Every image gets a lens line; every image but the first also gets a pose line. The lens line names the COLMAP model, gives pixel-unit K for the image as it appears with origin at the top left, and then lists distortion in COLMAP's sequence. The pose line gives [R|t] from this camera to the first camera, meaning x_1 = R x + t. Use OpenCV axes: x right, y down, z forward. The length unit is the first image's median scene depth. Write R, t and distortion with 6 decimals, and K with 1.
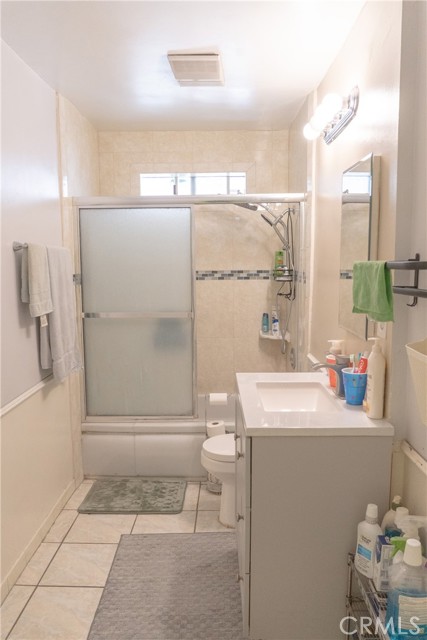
lens RADIAL K [[484.4, 0, 218.5], [0, 484.4, 320.8], [0, 0, 1]] dist [-0.016864, 0.010216]
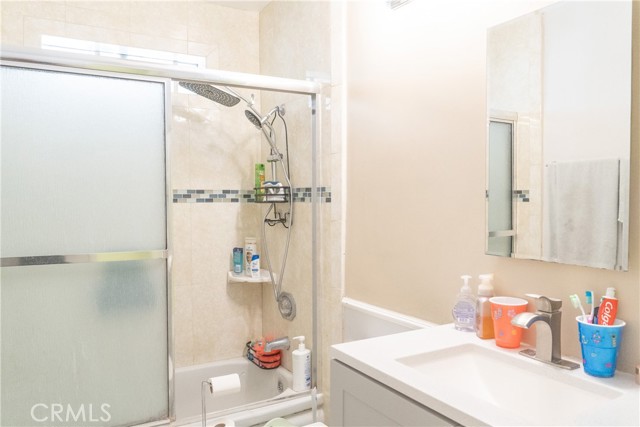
lens RADIAL K [[484.4, 0, 314.4], [0, 484.4, 211.8], [0, 0, 1]] dist [-0.016864, 0.010216]
pose [[0.862461, -0.013103, 0.505954, -0.173809], [0.059730, 0.995314, -0.076041, -0.006982], [-0.502587, 0.095803, 0.859202, 0.303680]]
